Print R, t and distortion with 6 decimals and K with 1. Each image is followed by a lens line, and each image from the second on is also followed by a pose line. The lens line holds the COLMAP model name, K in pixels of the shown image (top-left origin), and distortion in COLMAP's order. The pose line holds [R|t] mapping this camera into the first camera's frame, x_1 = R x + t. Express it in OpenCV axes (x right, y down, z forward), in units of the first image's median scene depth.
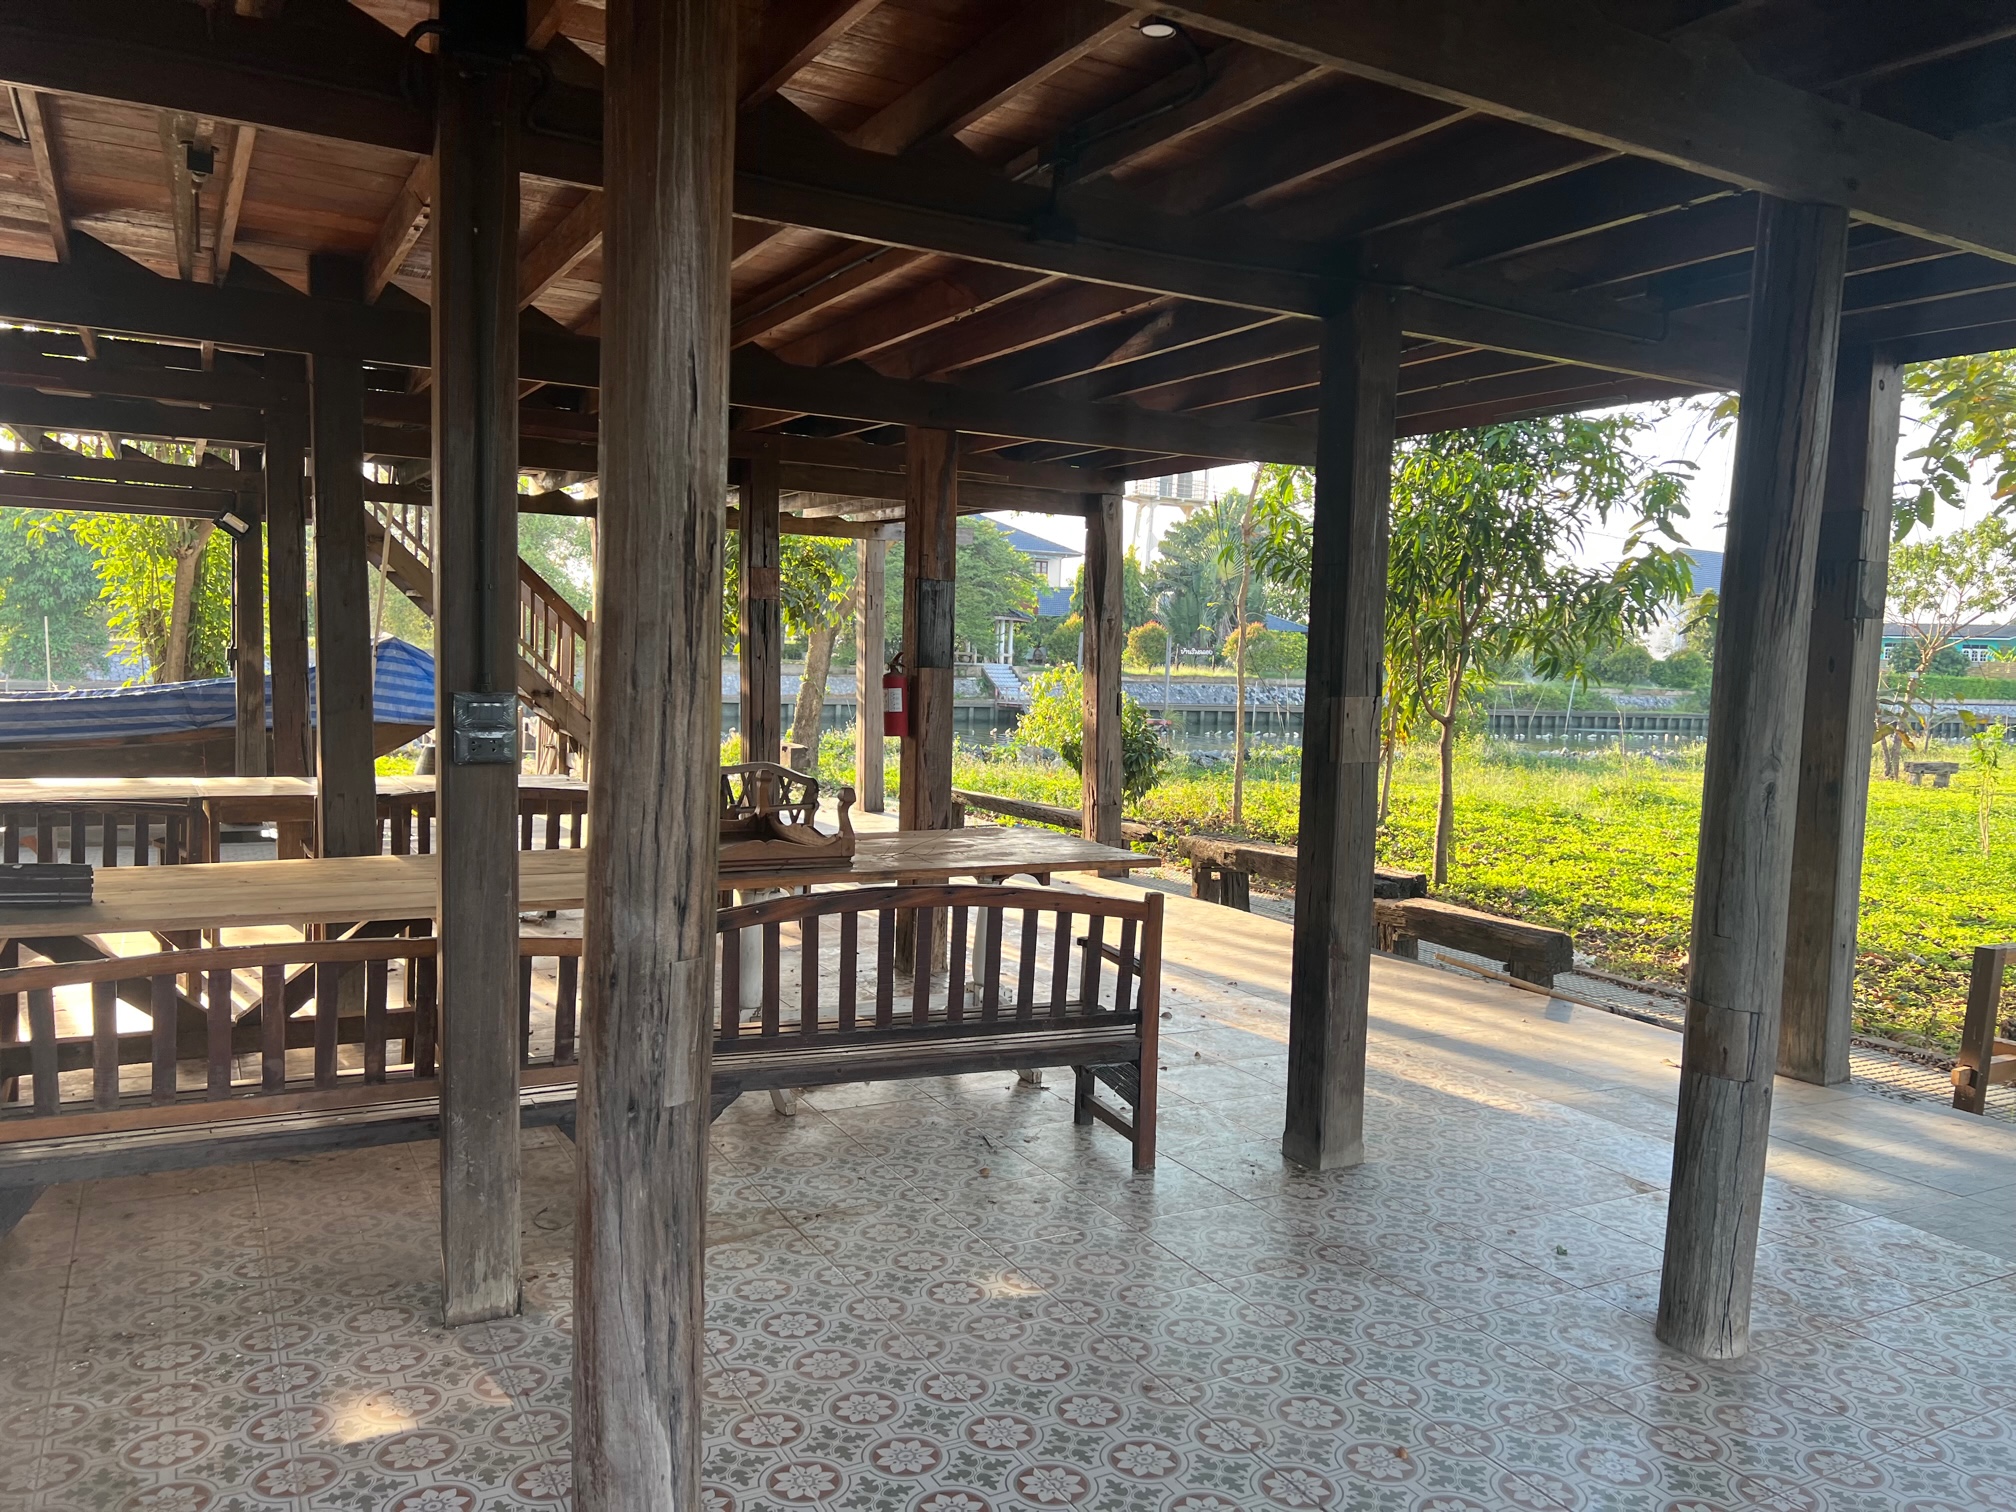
lens RADIAL K [[1495.3, 0, 1001.4], [0, 1495.3, 759.8], [0, 0, 1]] dist [0.030358, -0.027158]
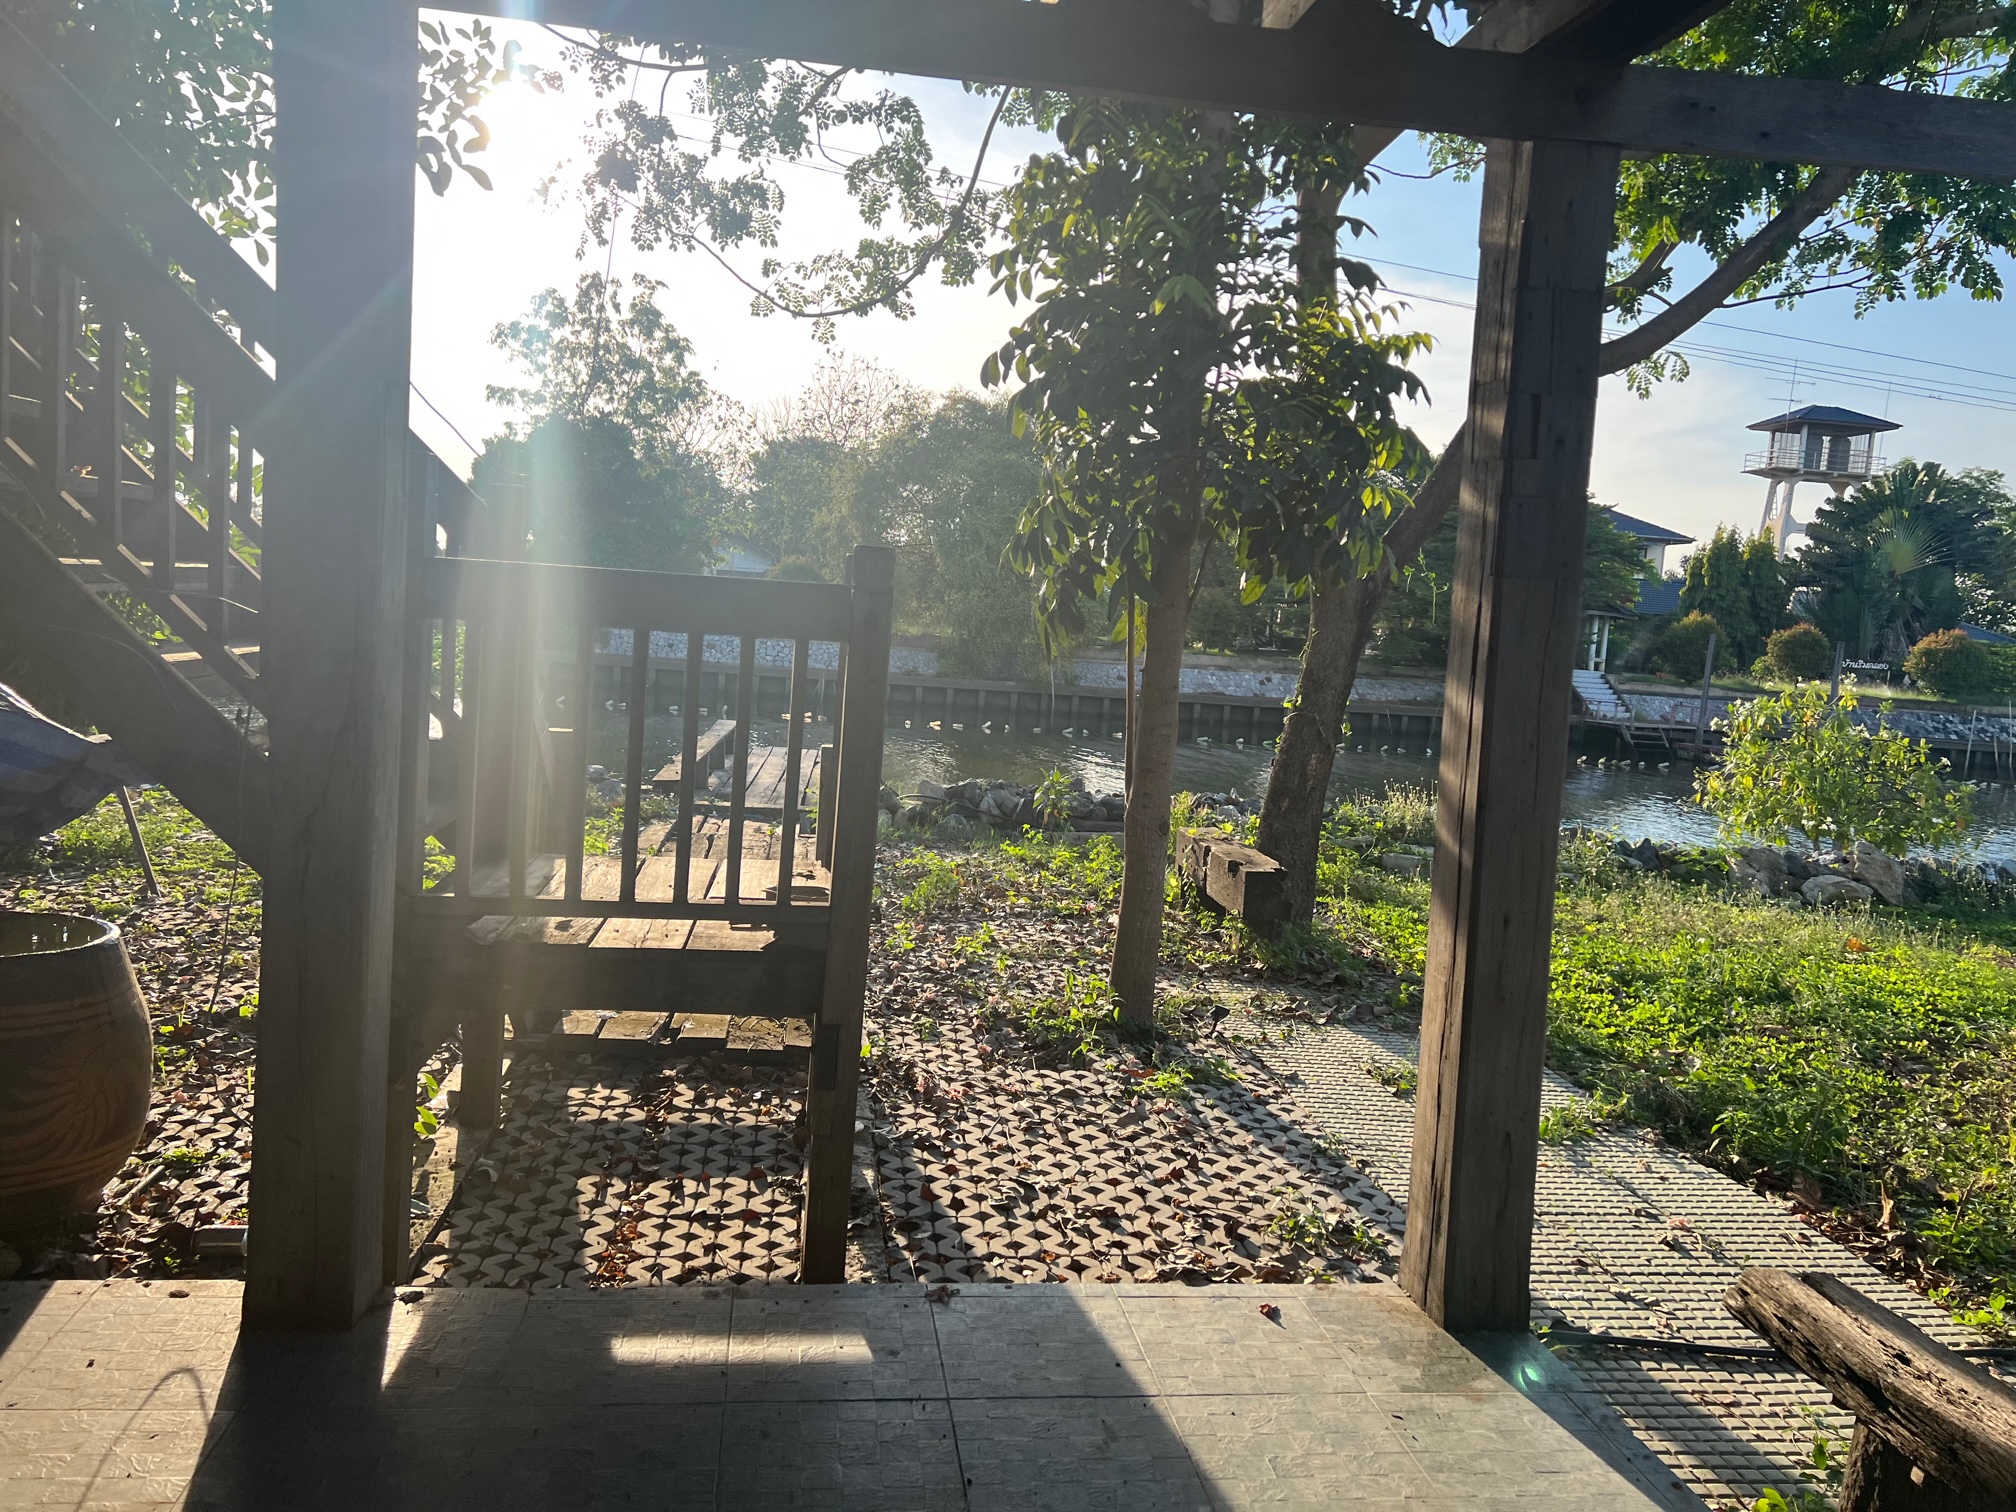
lens RADIAL K [[1478.8, 0, 1011.7], [0, 1478.8, 700.2], [0, 0, 1]] dist [0.059809, -0.003846]
pose [[0.938940, 0.047202, -0.340827, -0.016648], [-0.059158, 0.997941, -0.024768, -0.010334], [0.338956, 0.043418, 0.939800, 0.146111]]
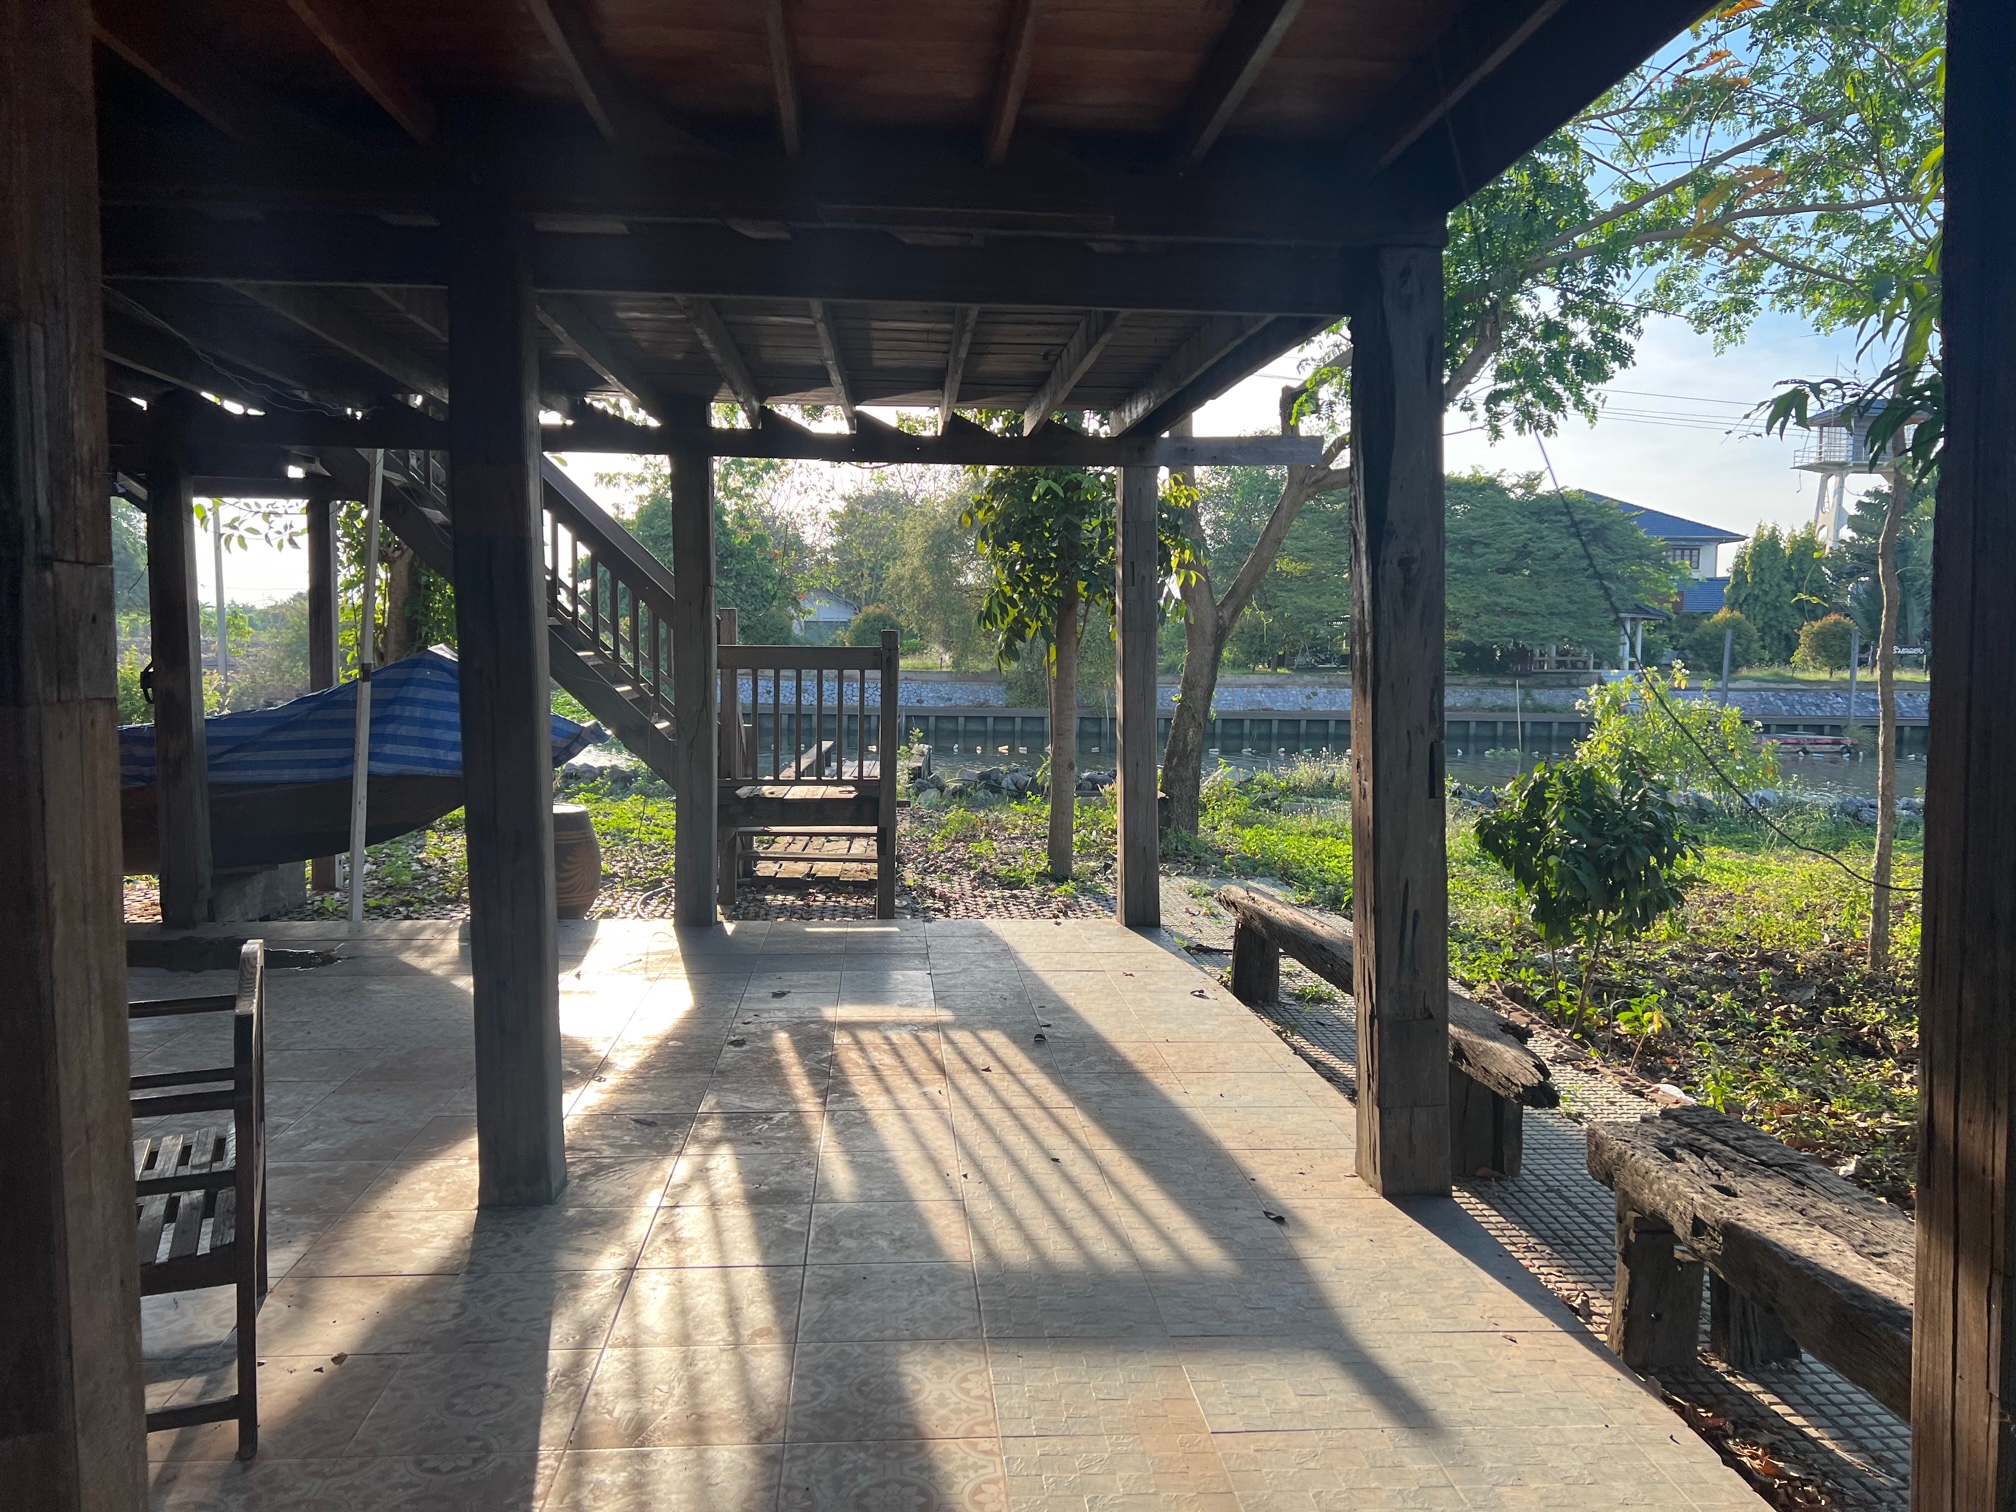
lens RADIAL K [[1495.3, 0, 1001.4], [0, 1495.3, 759.8], [0, 0, 1]] dist [0.030358, -0.027158]
pose [[0.914822, 0.006284, -0.403808, 0.019266], [-0.009471, 0.999938, -0.005895, -0.005278], [0.403746, 0.009217, 0.914825, 0.083736]]
